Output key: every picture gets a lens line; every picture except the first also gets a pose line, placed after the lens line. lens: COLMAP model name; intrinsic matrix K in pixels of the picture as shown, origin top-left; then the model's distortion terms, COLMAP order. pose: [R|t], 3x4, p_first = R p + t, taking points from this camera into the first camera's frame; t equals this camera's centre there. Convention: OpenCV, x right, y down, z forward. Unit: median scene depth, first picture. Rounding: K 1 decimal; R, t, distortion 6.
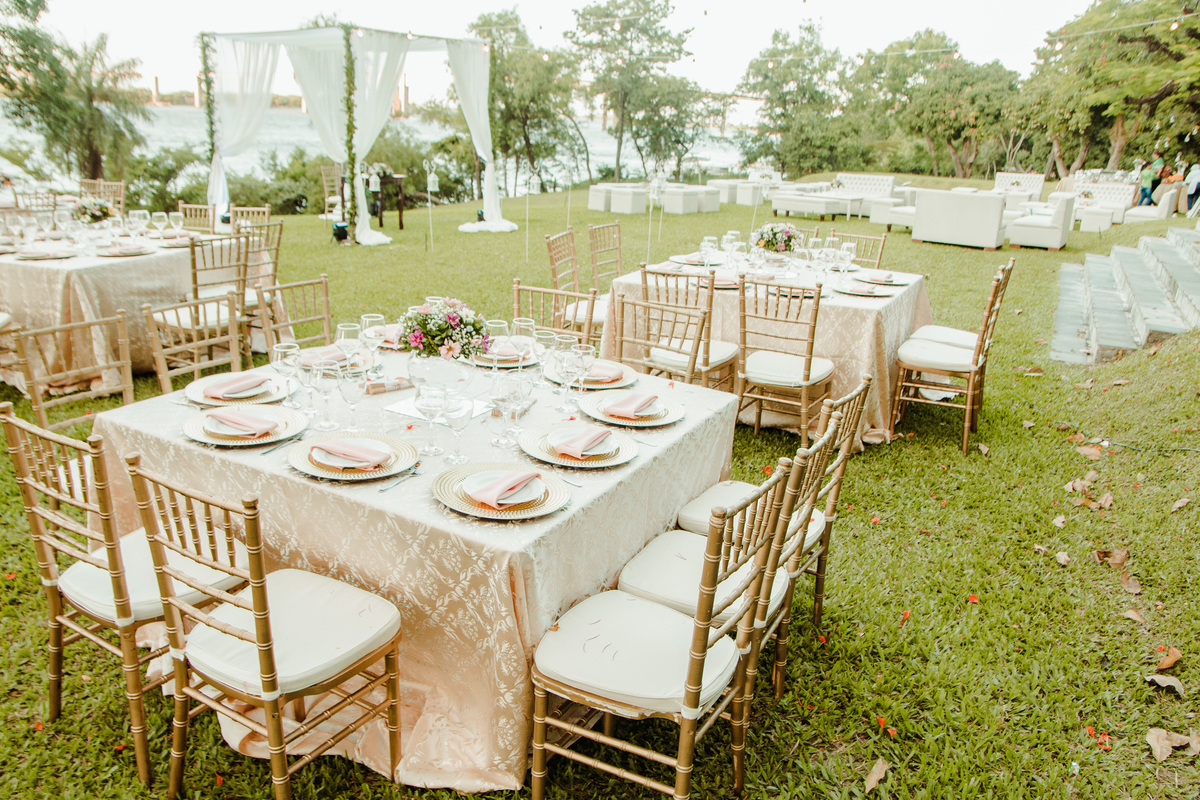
lens RADIAL K [[893.9, 0, 600.0], [0, 893.9, 400.0], [0, 0, 1]] dist [0.002277, 0.000909]
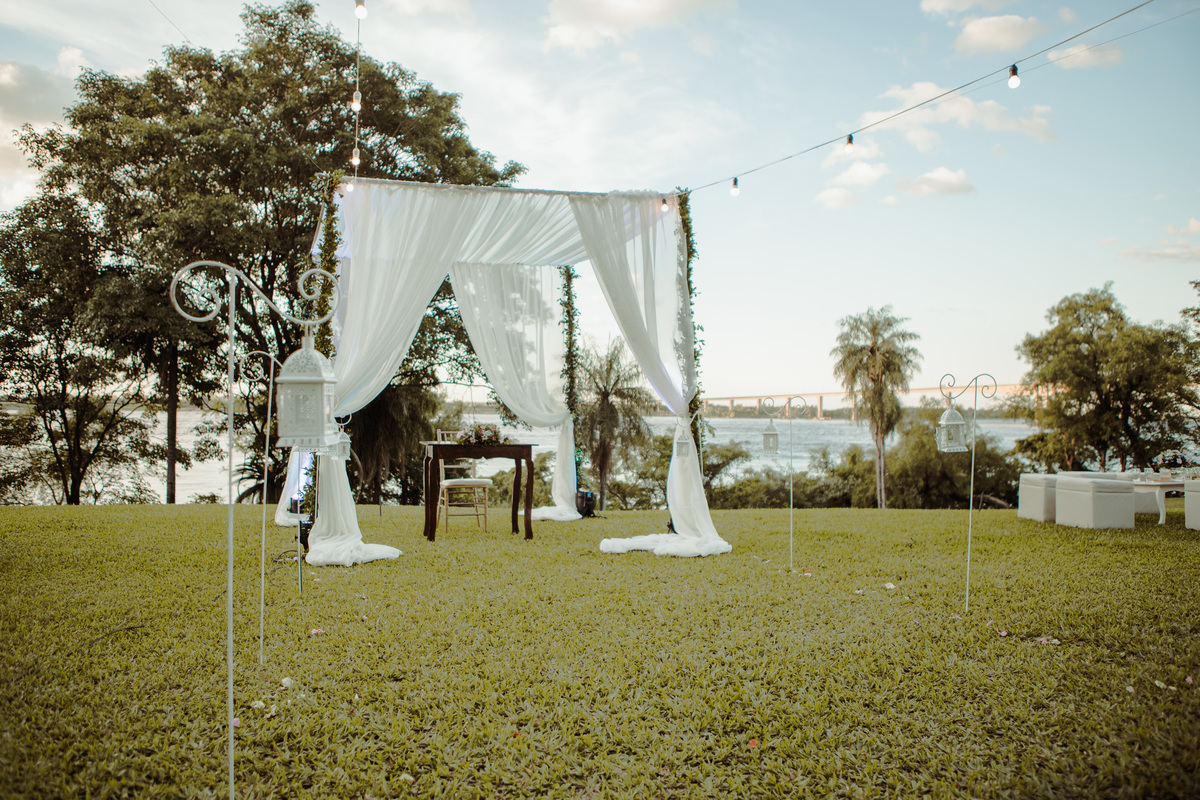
lens RADIAL K [[883.6, 0, 600.0], [0, 883.6, 400.0], [0, 0, 1]] dist [-0.002171, -0.000677]
pose [[0.793327, -0.040115, -0.607472, 0.029076], [-0.160999, 0.948478, -0.272889, -0.024973], [0.587121, 0.314293, 0.745995, 0.115203]]
